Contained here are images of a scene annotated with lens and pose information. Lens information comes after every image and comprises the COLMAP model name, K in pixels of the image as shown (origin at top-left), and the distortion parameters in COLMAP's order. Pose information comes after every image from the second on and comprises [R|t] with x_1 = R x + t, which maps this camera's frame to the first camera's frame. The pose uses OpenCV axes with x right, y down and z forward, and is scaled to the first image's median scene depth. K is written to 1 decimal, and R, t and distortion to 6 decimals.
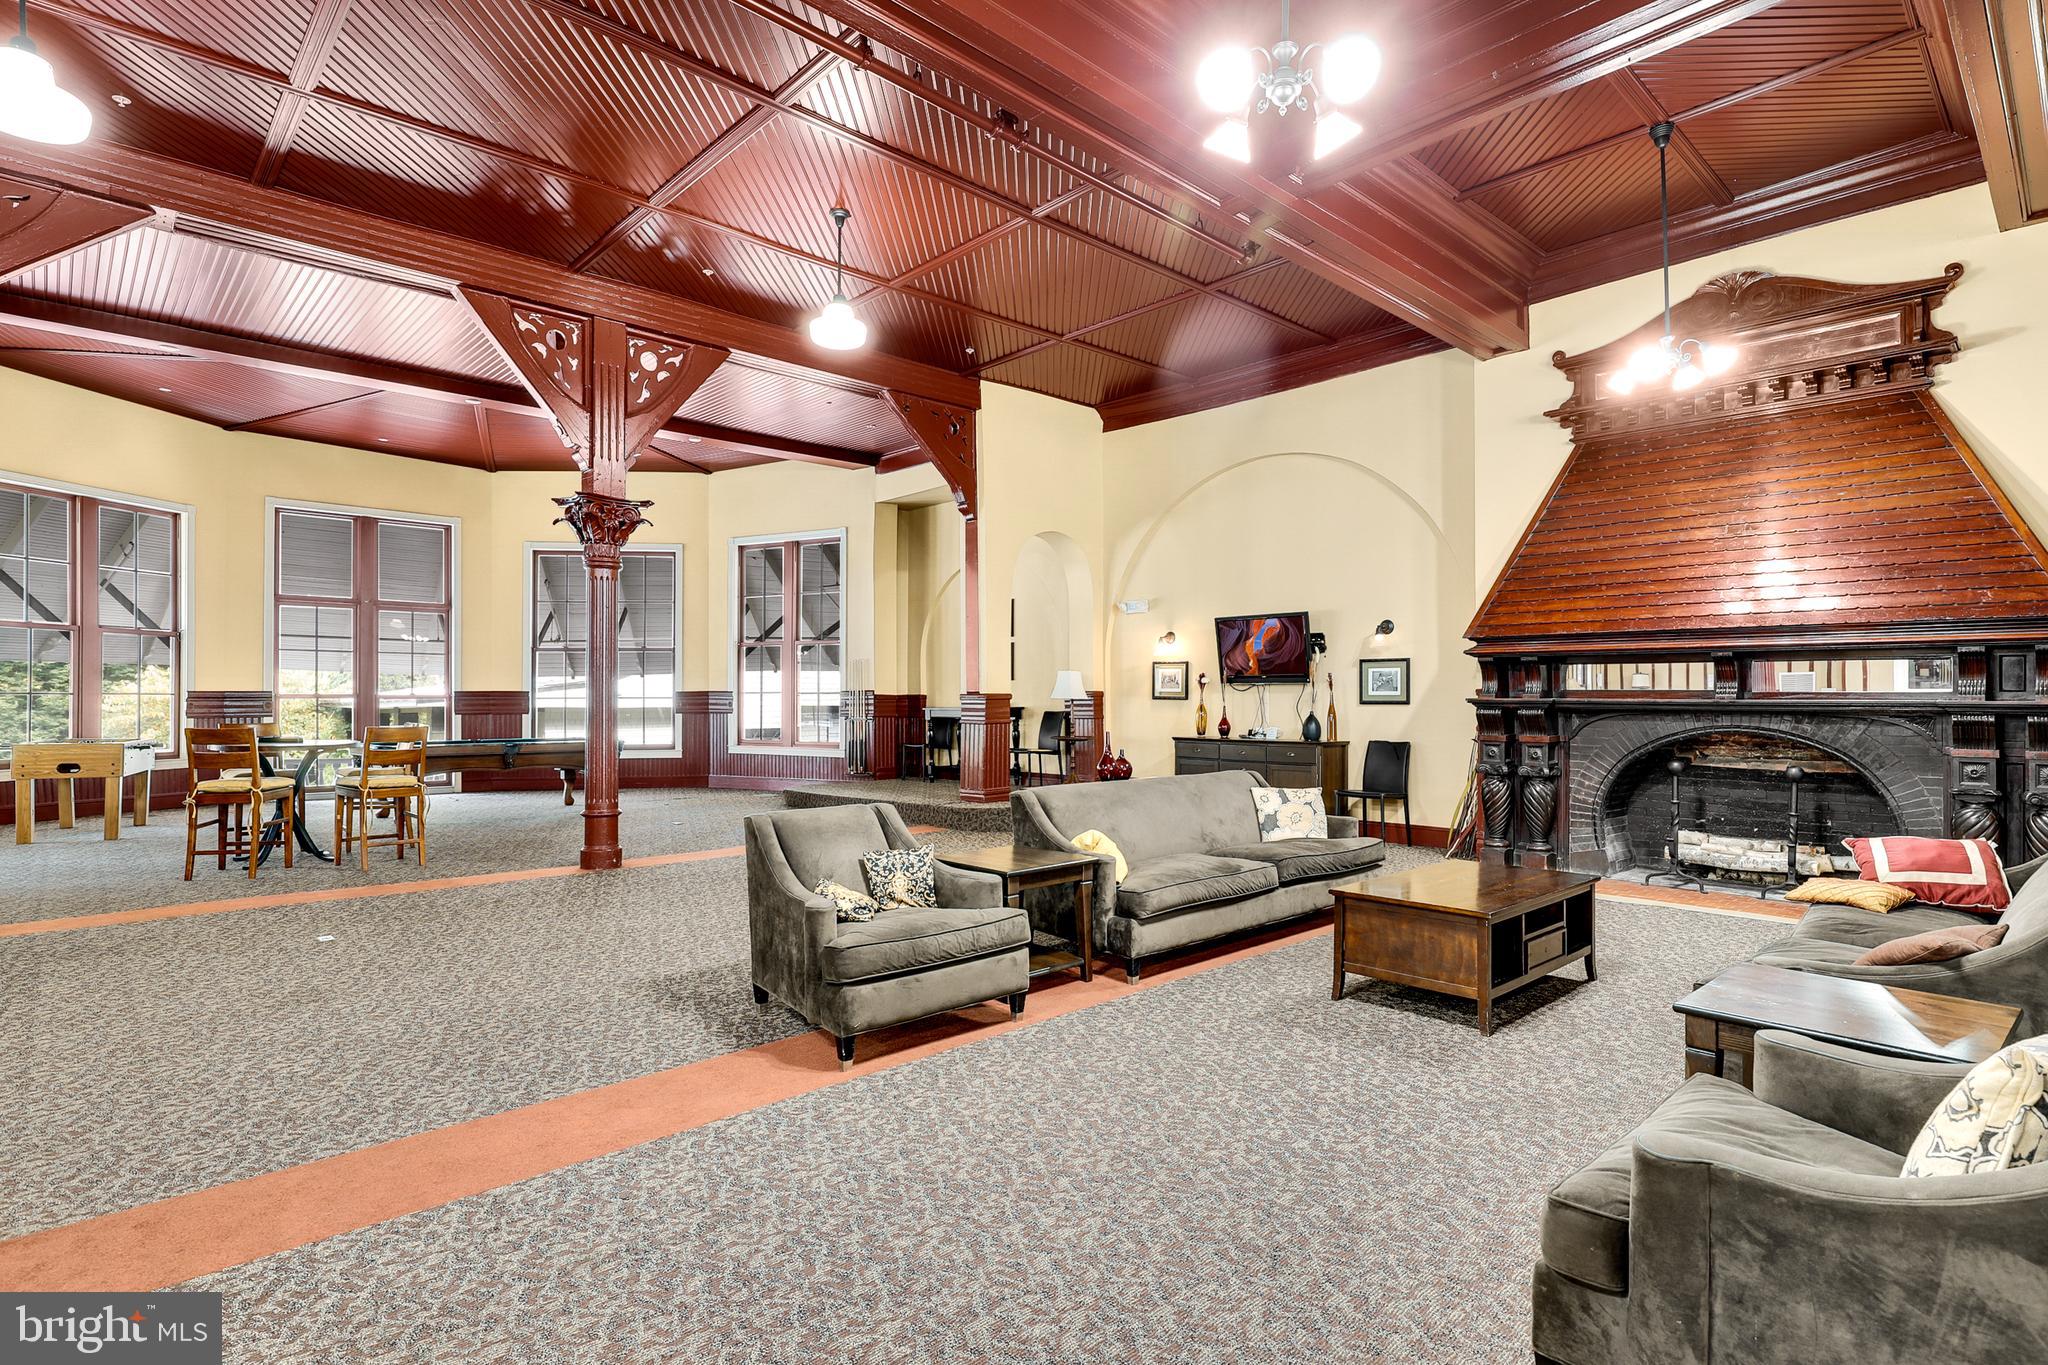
lens RADIAL K [[1045.4, 0, 1032.0], [0, 1045.4, 674.3], [0, 0, 1]] dist [0.005402, 0.000282]
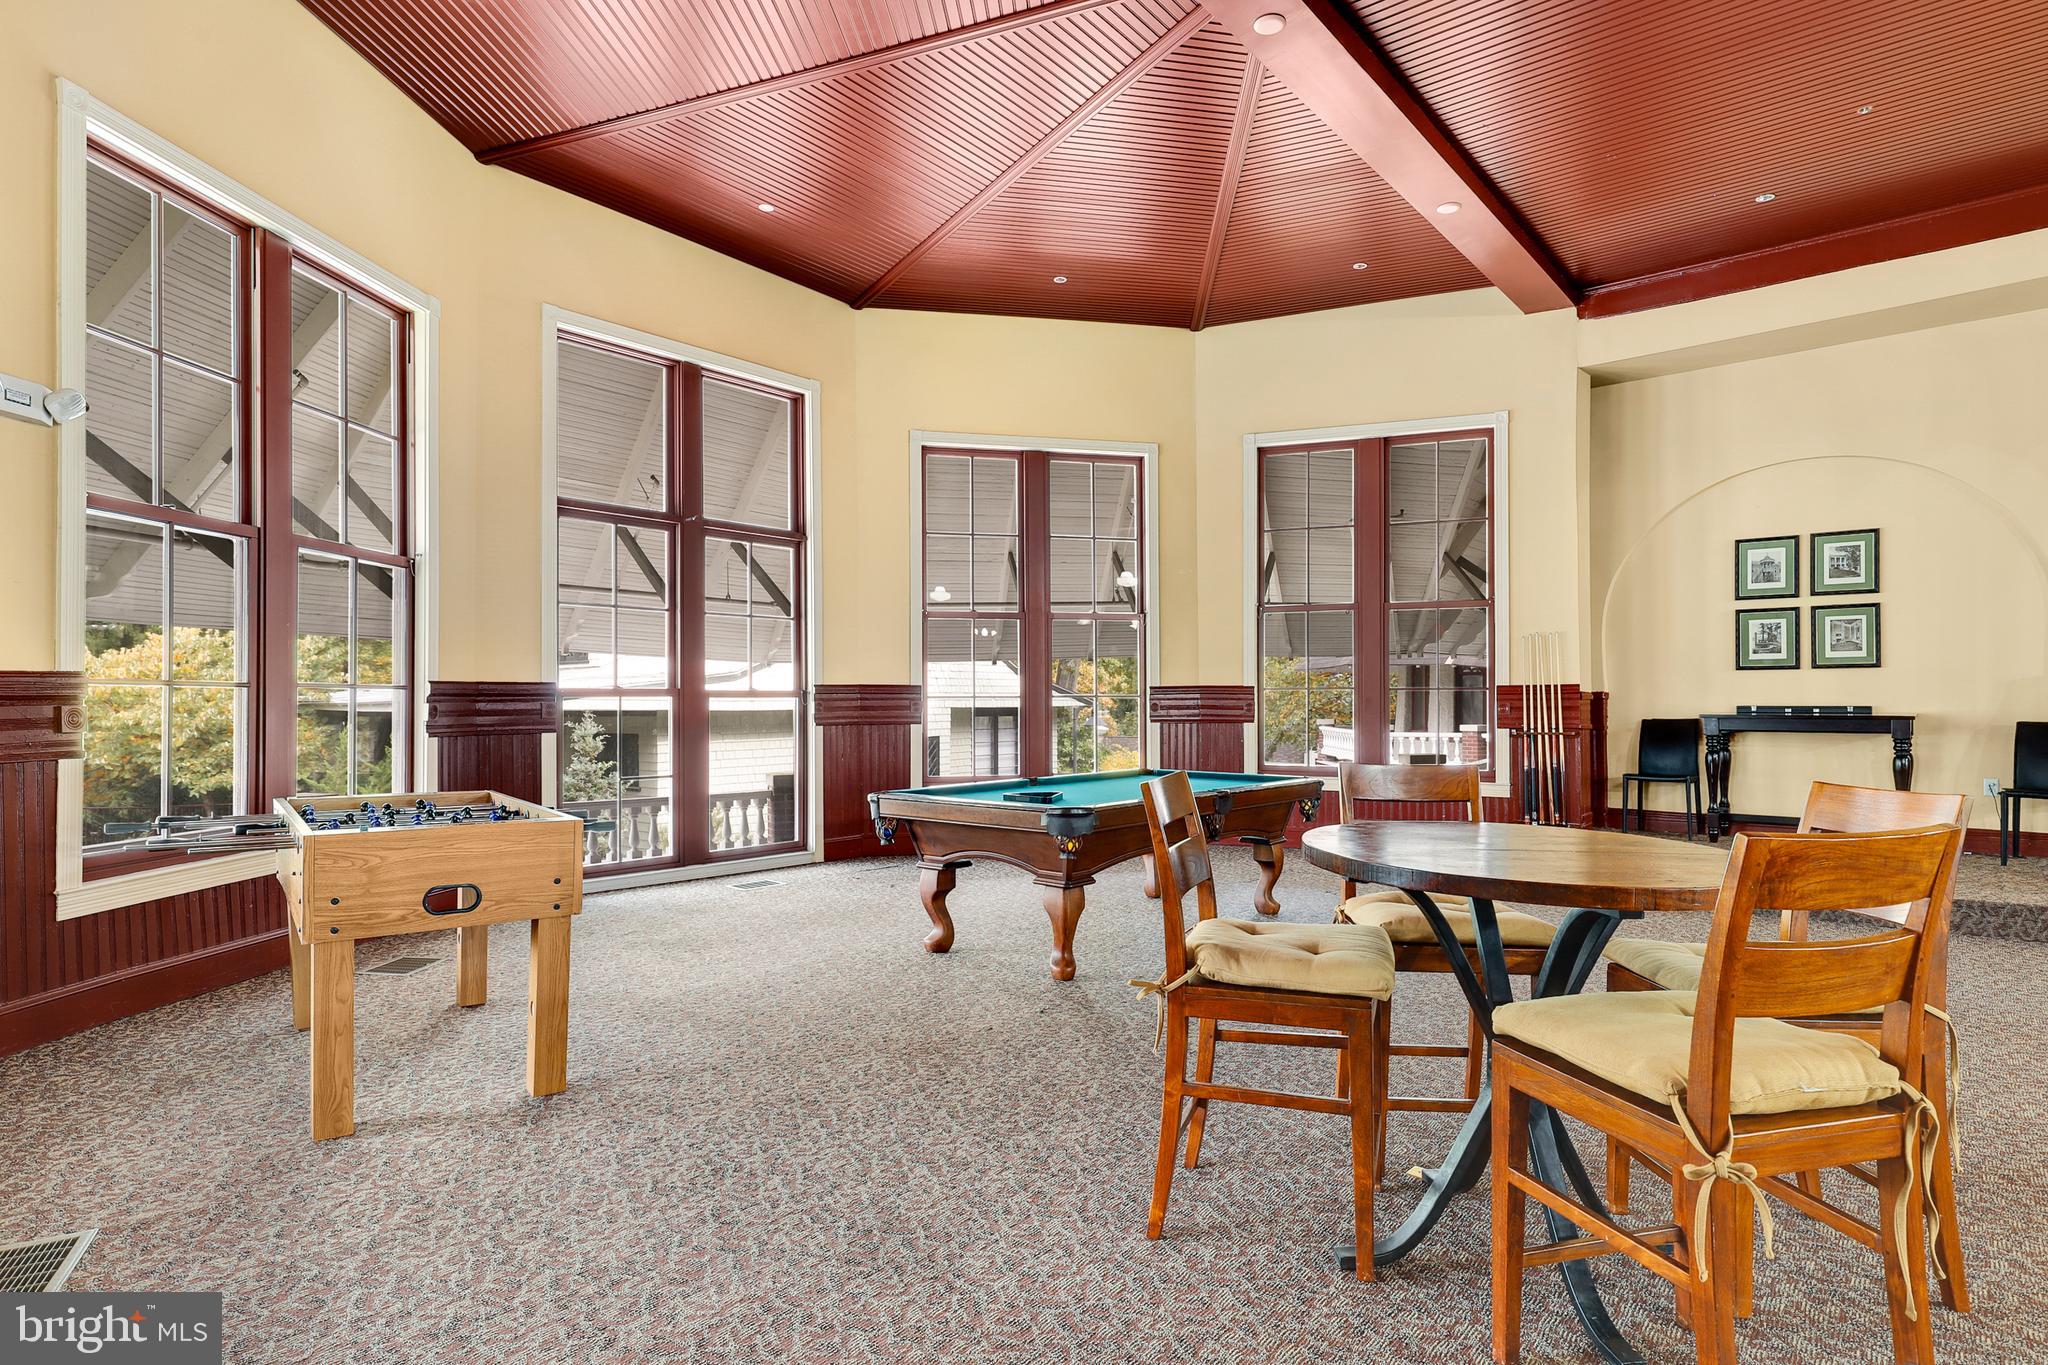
lens RADIAL K [[1045.4, 0, 1008.7], [0, 1045.4, 678.5], [0, 0, 1]] dist [0.005402, 0.000282]
pose [[0.994300, 0.003198, 0.106574, -0.706730], [-0.003647, 0.999985, 0.004020, 0.014343], [-0.106560, -0.004386, 0.994297, 0.588839]]
